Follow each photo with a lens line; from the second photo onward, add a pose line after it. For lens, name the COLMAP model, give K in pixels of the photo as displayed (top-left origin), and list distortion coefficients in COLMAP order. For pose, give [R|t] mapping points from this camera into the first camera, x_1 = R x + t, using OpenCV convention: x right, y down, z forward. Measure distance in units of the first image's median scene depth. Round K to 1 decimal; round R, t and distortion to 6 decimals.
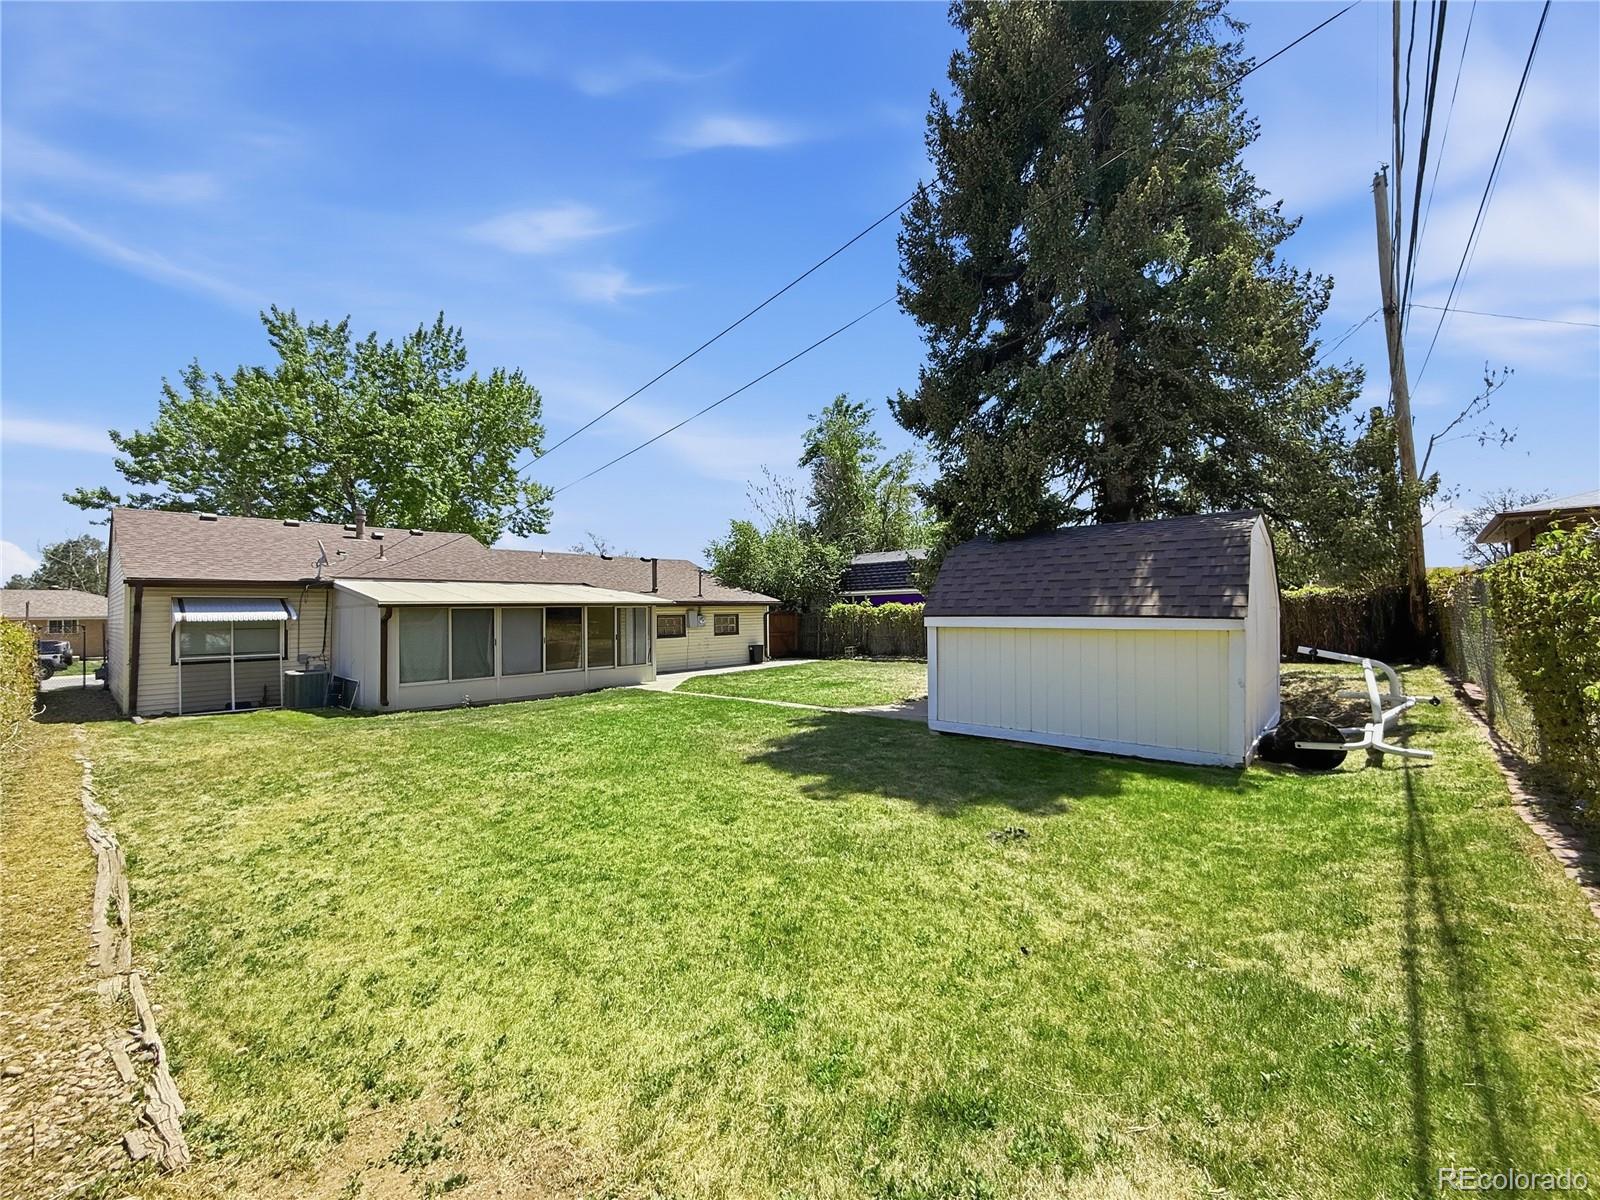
lens RADIAL K [[638.6, 0, 800.0], [0, 638.6, 600.0], [0, 0, 1]] dist [0.001982, 0.000291]
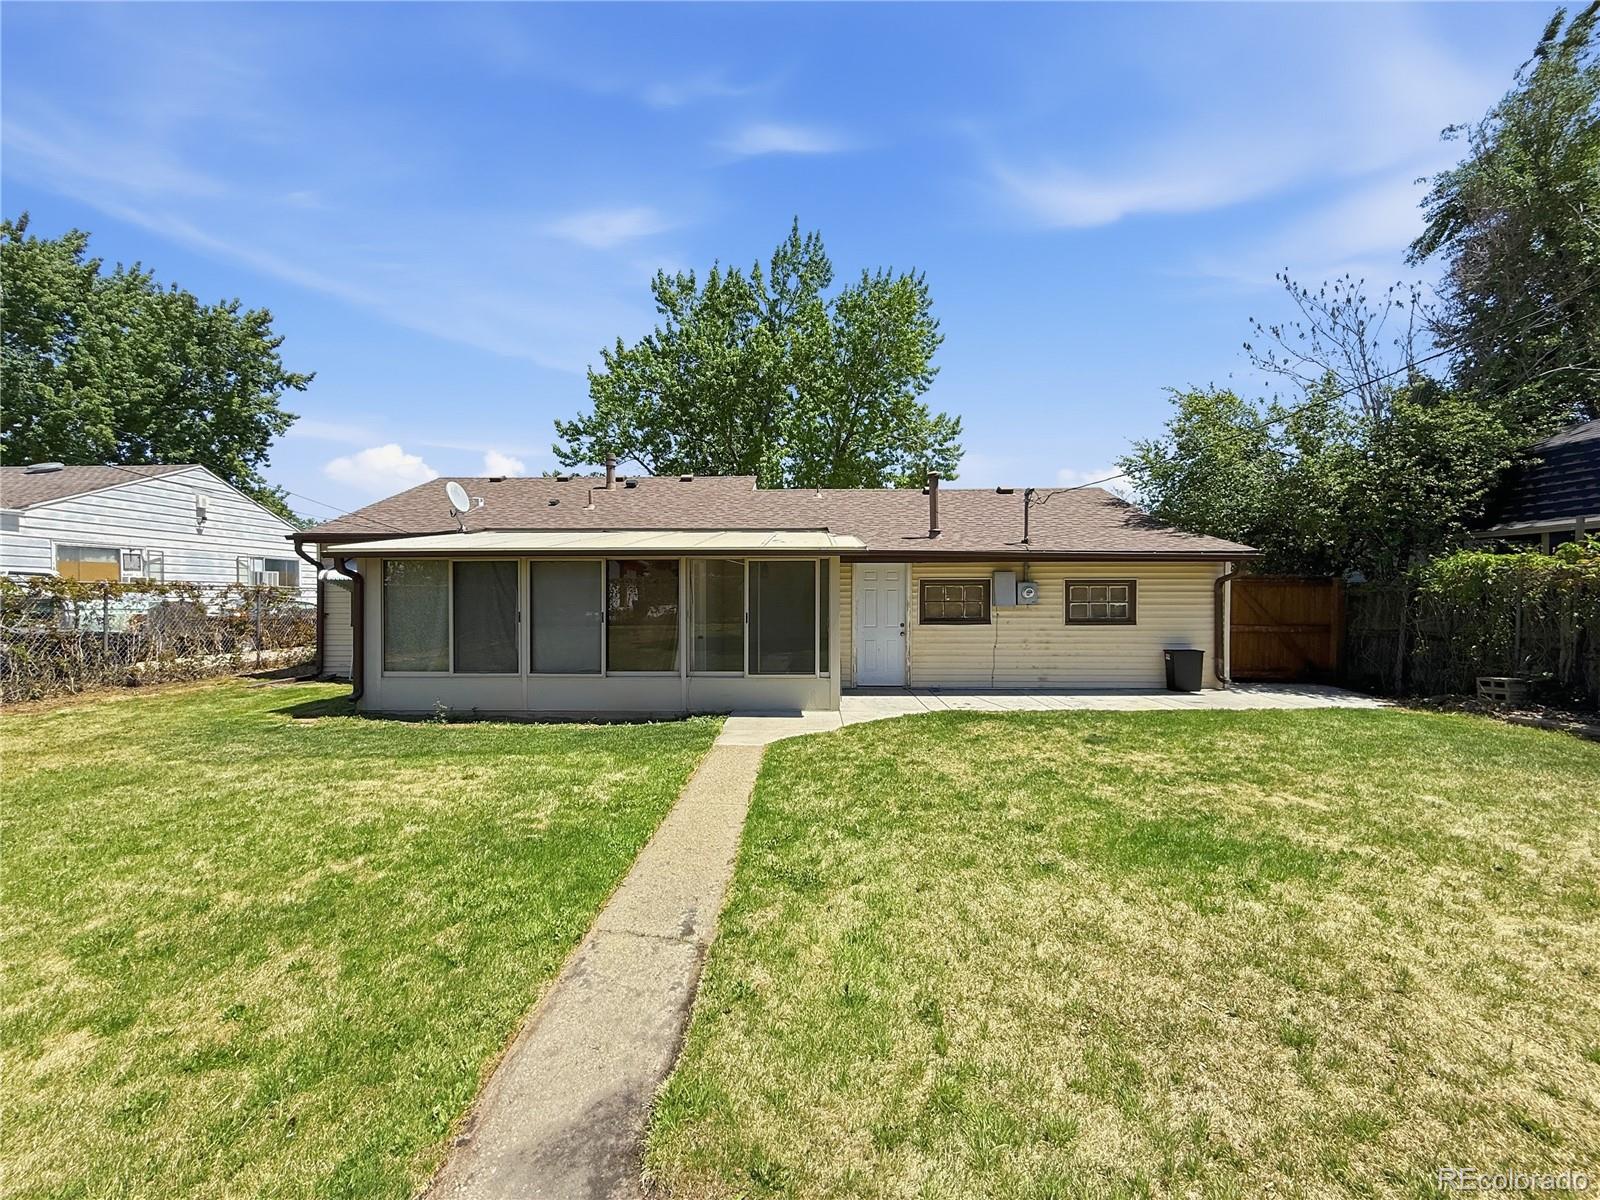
lens RADIAL K [[638.6, 0, 800.0], [0, 638.6, 600.0], [0, 0, 1]] dist [0.001982, 0.000291]
pose [[0.647610, 0.023022, -0.761625, 0.099132], [0.004546, 0.999409, 0.034074, 0.019358], [0.761959, -0.025529, 0.647122, 0.512761]]
